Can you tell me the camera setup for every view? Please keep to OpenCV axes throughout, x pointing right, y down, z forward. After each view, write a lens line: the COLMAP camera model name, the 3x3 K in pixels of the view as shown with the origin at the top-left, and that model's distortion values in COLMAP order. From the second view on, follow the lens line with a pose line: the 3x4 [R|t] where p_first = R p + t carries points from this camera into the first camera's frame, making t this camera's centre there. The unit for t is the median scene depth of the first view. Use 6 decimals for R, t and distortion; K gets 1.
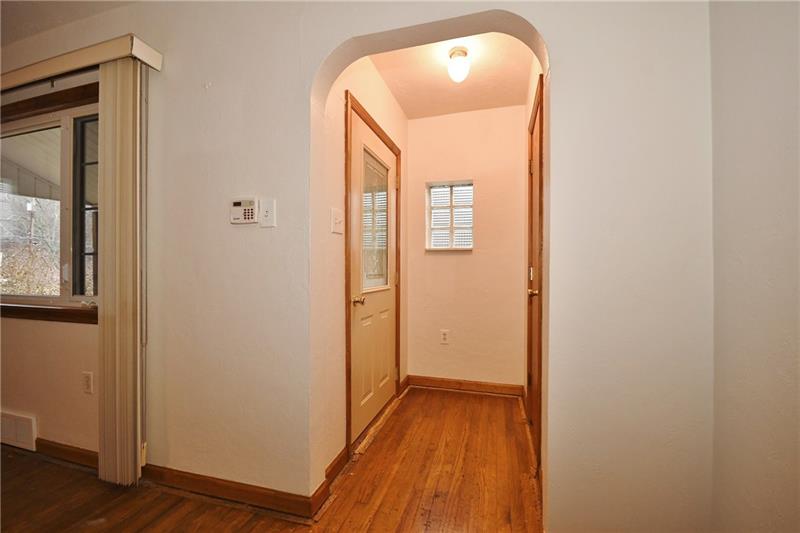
lens RADIAL K [[338.8, 0, 398.8], [0, 338.8, 266.5], [0, 0, 1]] dist [0.003237, 0.000224]
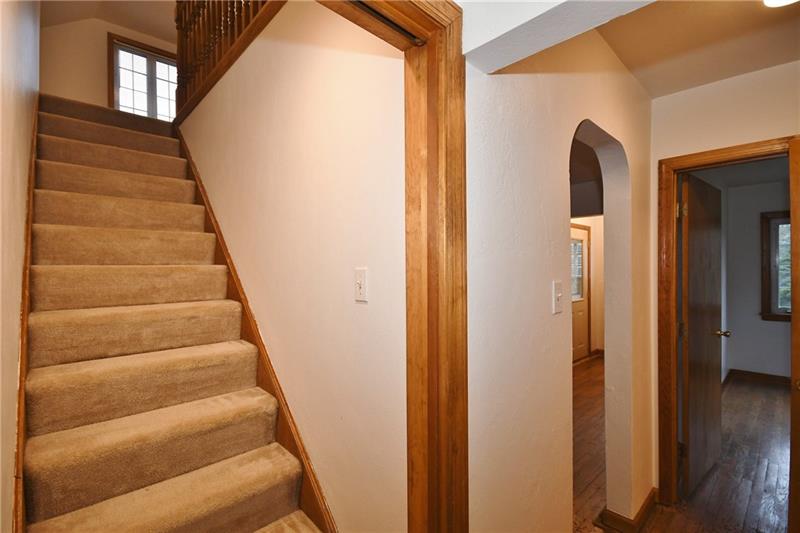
lens RADIAL K [[363.0, 0, 399.3], [0, 363.0, 265.4], [0, 0, 1]] dist [0.000520, 0.000018]
pose [[0.865679, -0.005480, -0.500569, 0.095016], [0.004608, 0.999985, -0.002978, -0.126519], [0.500578, 0.000271, 0.865692, -1.277441]]
